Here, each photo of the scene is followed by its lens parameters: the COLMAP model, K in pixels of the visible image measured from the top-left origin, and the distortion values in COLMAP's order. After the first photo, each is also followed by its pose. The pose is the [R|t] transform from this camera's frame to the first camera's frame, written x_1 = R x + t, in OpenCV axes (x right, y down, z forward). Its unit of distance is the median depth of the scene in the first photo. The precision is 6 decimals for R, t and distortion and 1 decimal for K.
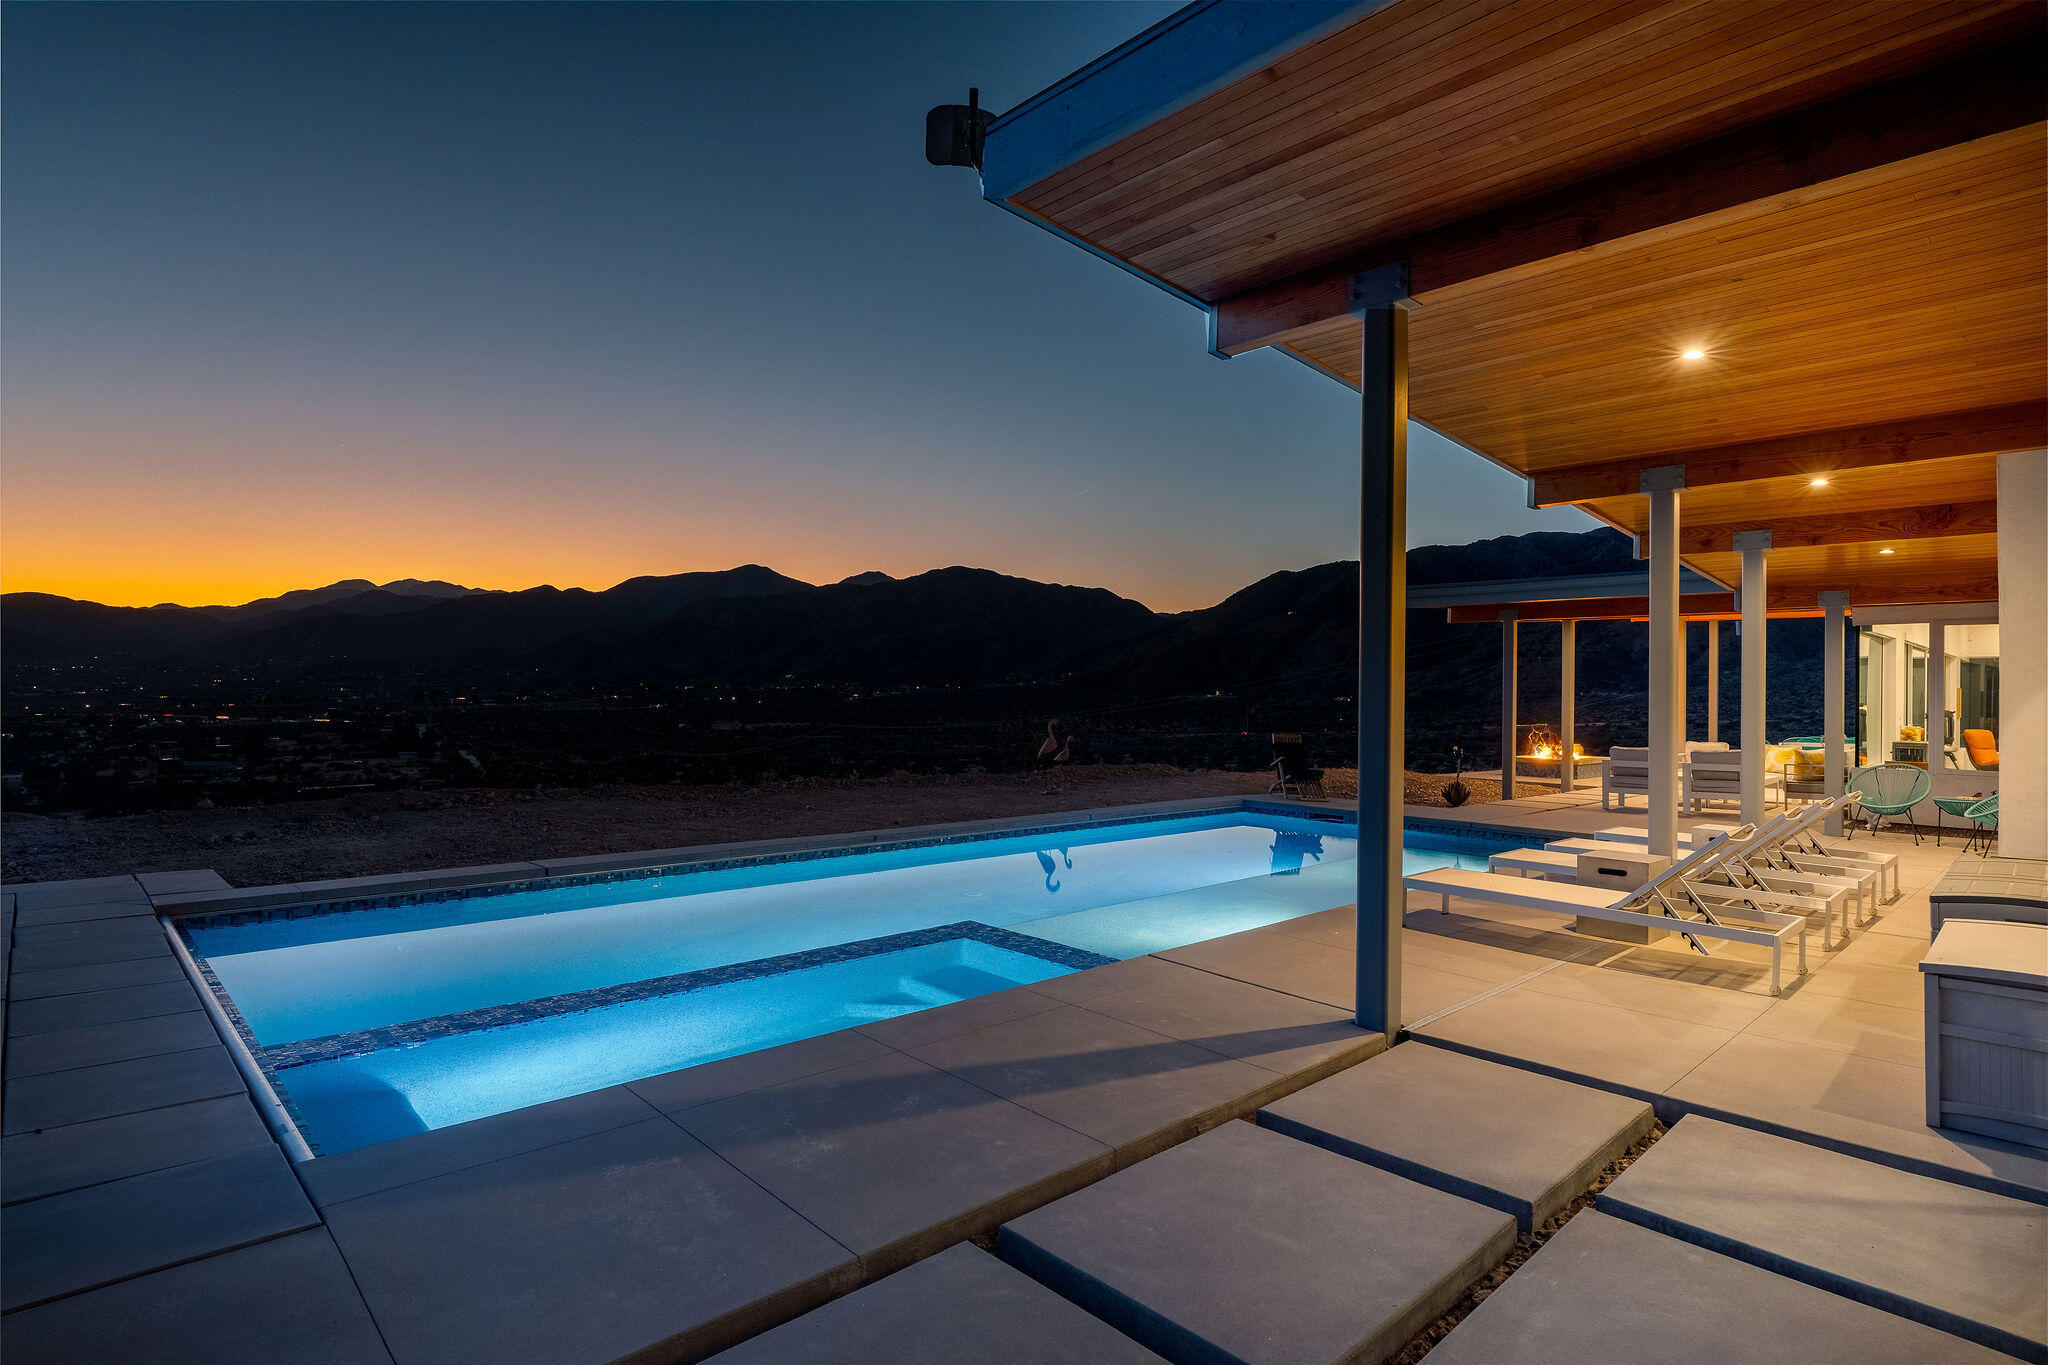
lens RADIAL K [[1094.2, 0, 1021.8], [0, 1094.2, 677.5], [0, 0, 1]] dist [0.008380, -0.001299]
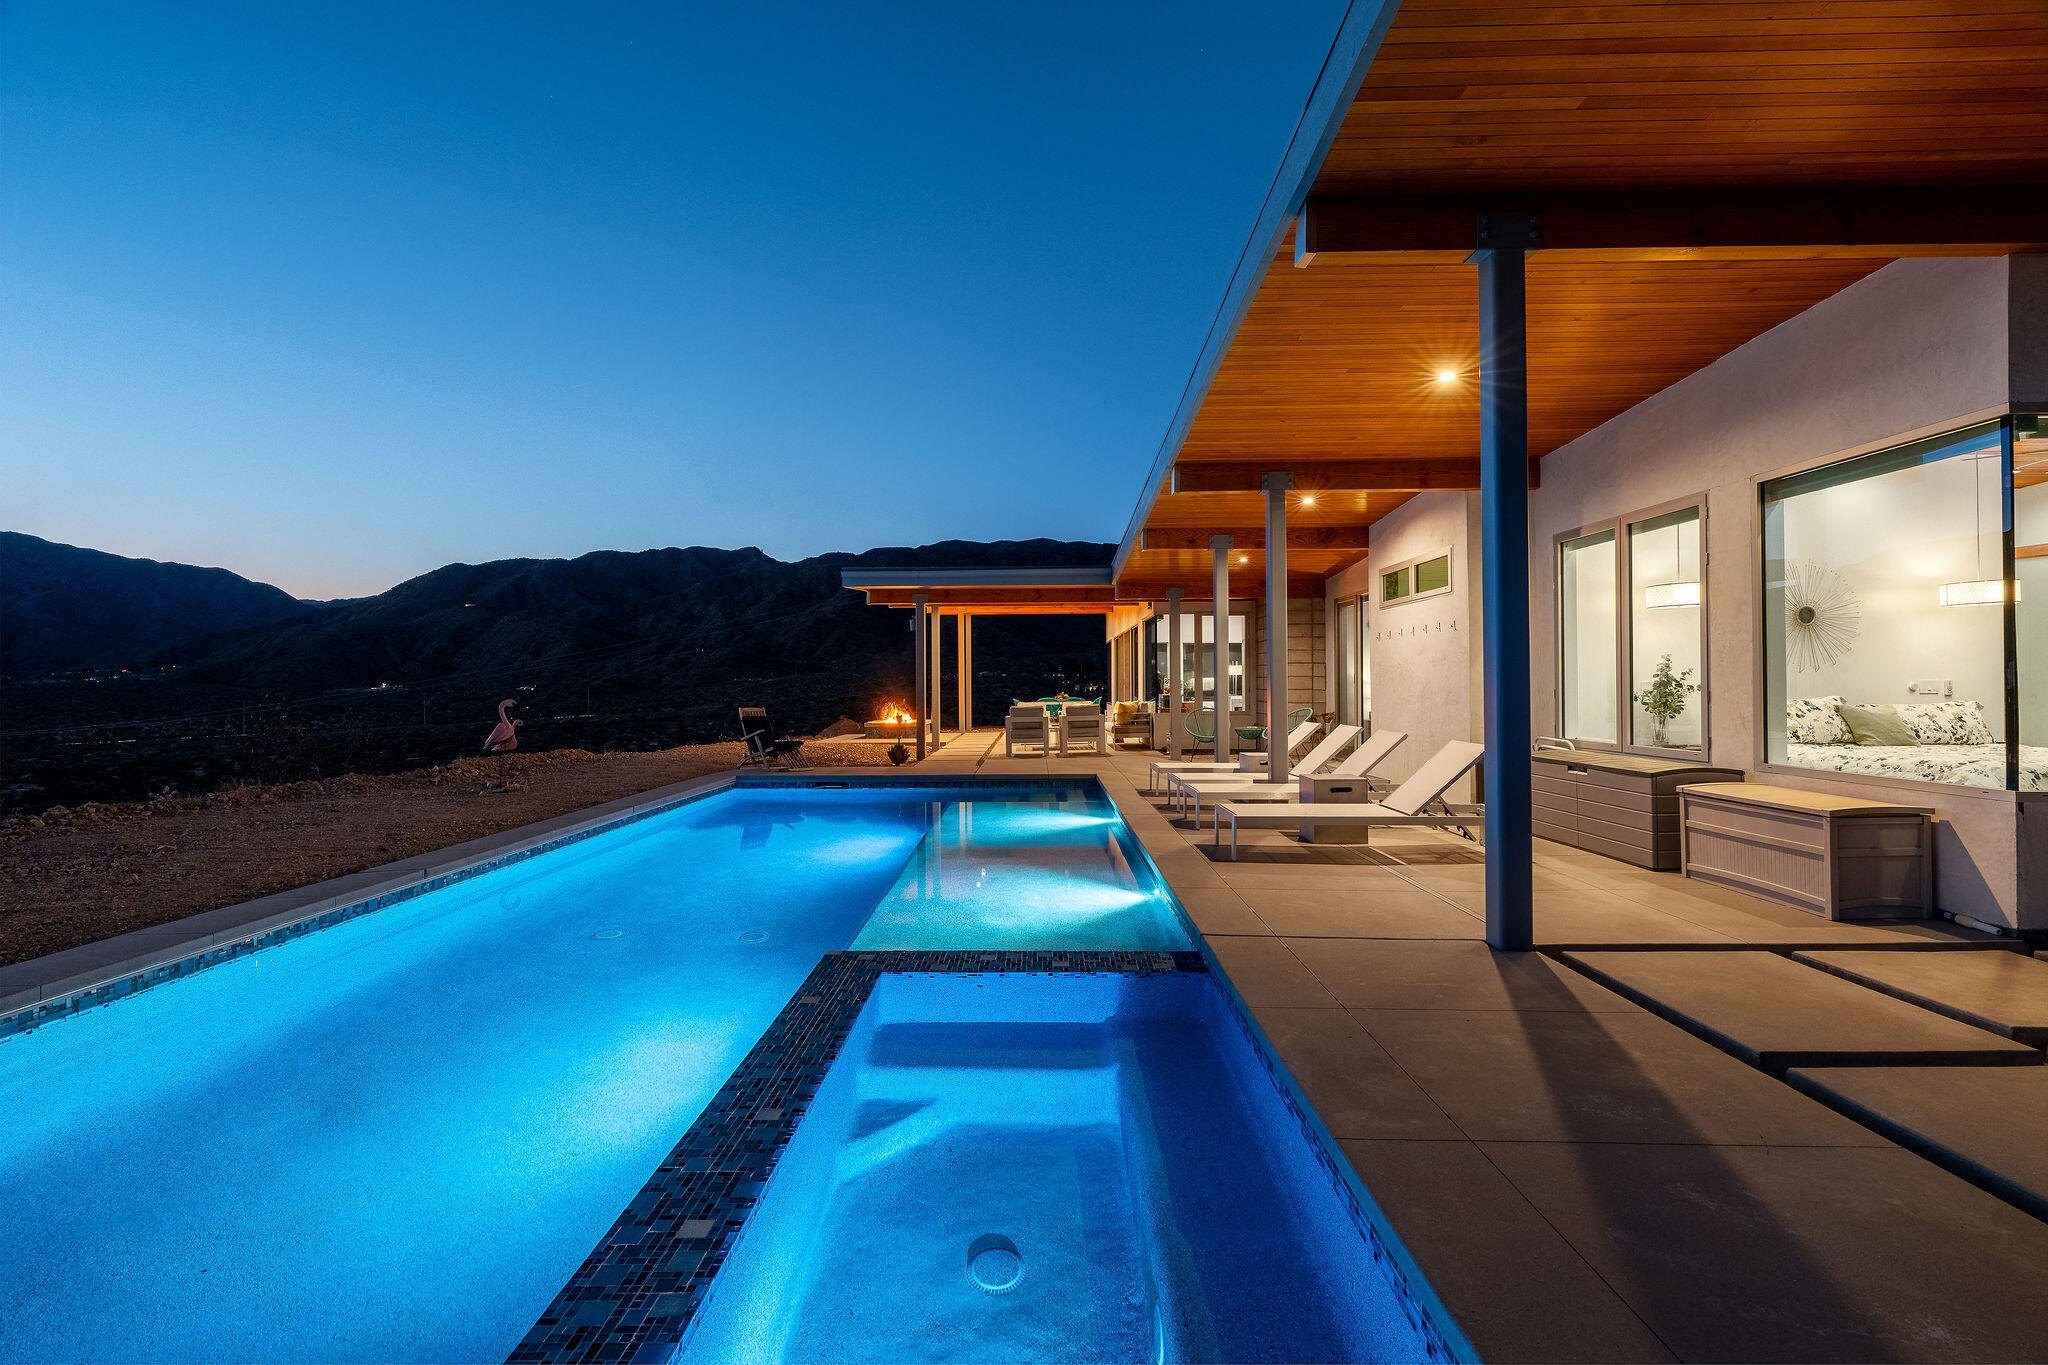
lens RADIAL K [[925.1, 0, 1034.3], [0, 925.1, 687.6], [0, 0, 1]] dist [0.001798, 0.001111]
pose [[0.691359, -0.023523, 0.722128, -0.389551], [0.008535, 0.999666, 0.024393, 0.028831], [-0.722461, -0.010701, 0.691329, 0.452966]]
